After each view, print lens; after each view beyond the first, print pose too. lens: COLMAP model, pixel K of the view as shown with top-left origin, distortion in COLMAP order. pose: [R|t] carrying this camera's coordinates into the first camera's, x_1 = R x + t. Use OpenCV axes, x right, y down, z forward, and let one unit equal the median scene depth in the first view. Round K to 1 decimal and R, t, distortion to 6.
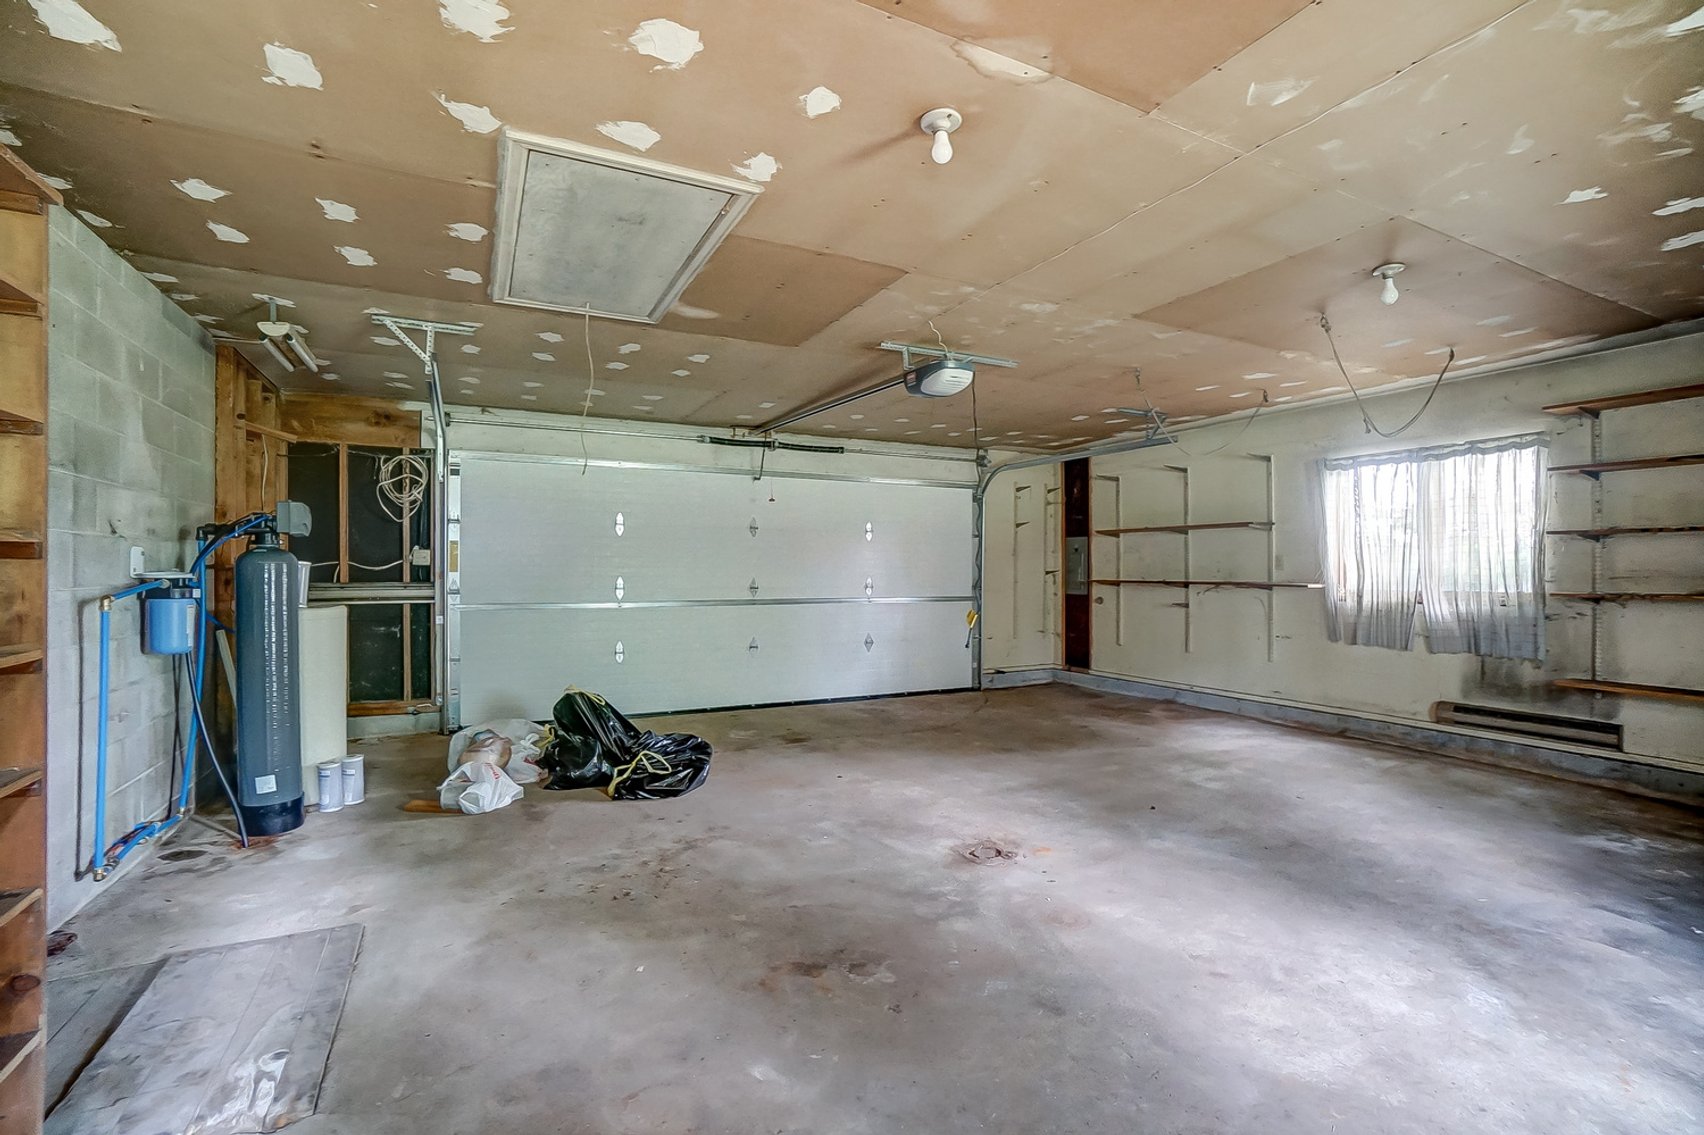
lens RADIAL K [[758.2, 0, 850.1], [0, 758.2, 573.1], [0, 0, 1]] dist [-0.064911, 0.023316]
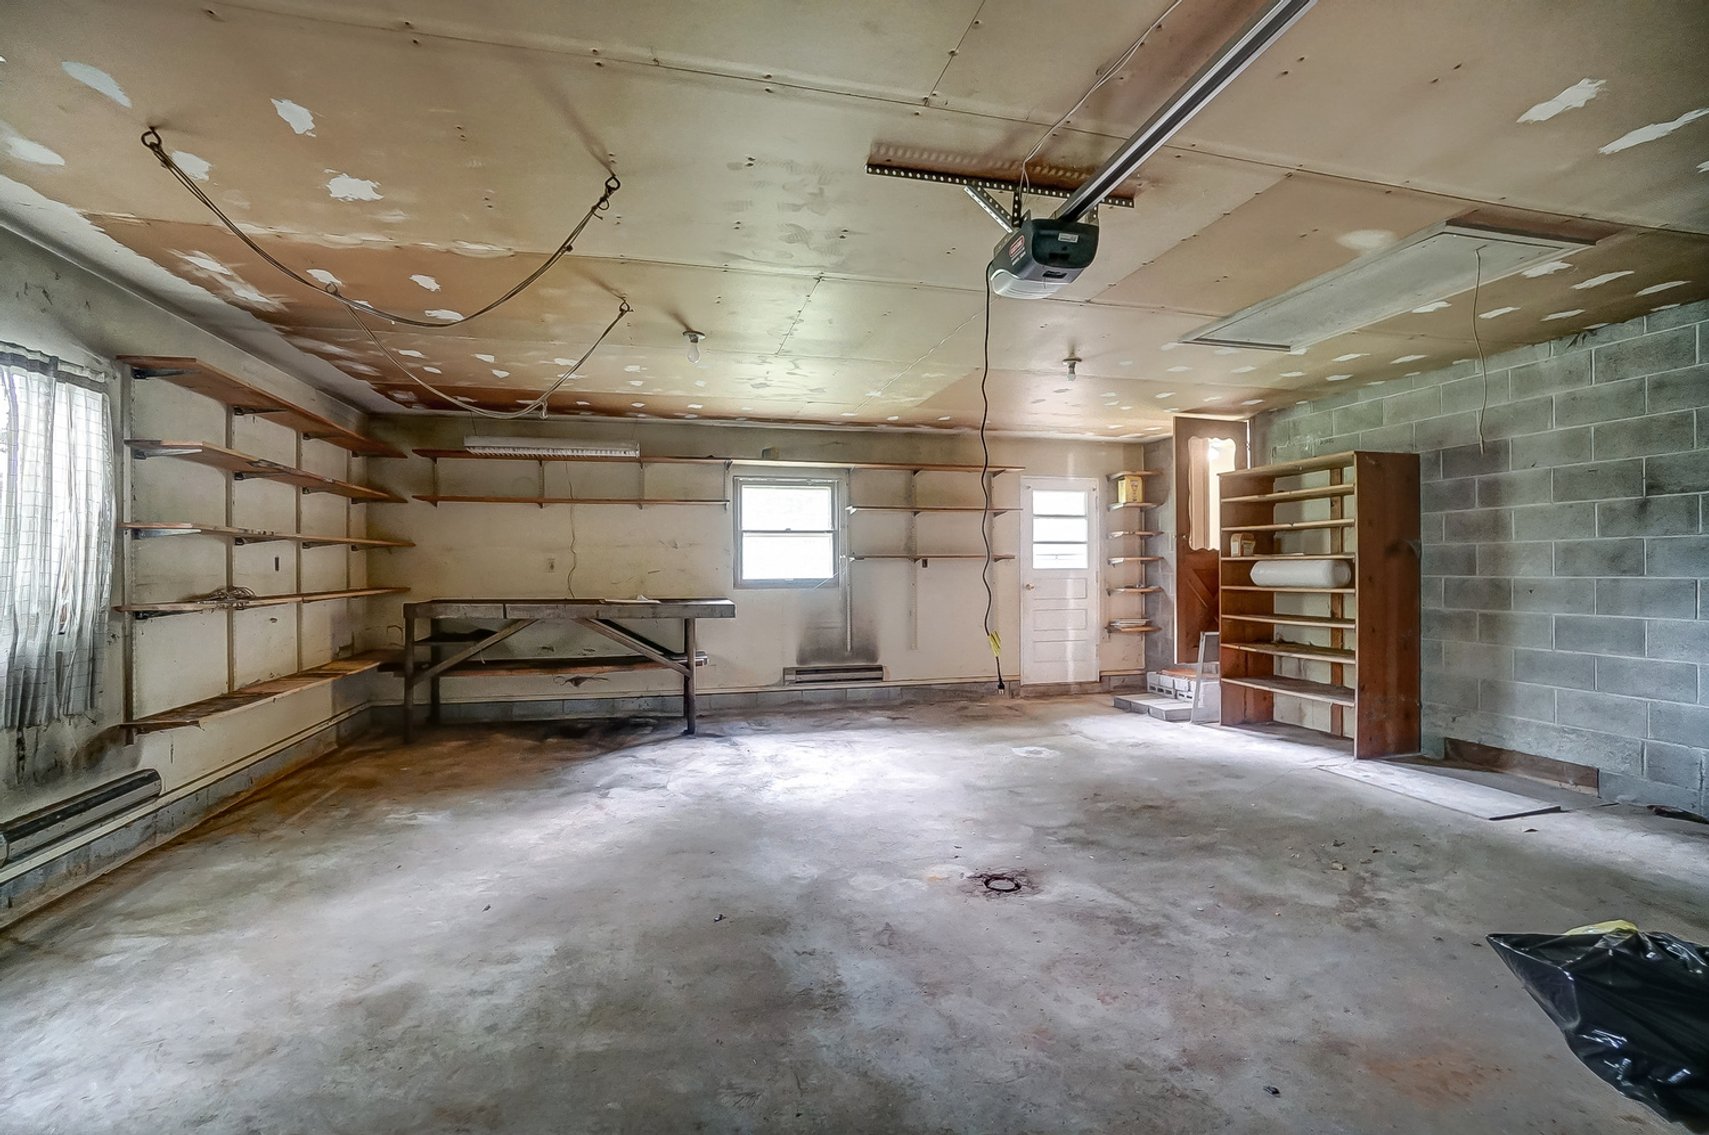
lens RADIAL K [[760.4, 0, 852.6], [0, 760.4, 573.2], [0, 0, 1]] dist [-0.064911, 0.023316]
pose [[-0.975644, 0.003917, 0.219326, 0.165347], [0.006490, 0.999918, 0.011015, -0.011026], [-0.219265, 0.012170, -0.975589, 2.024255]]
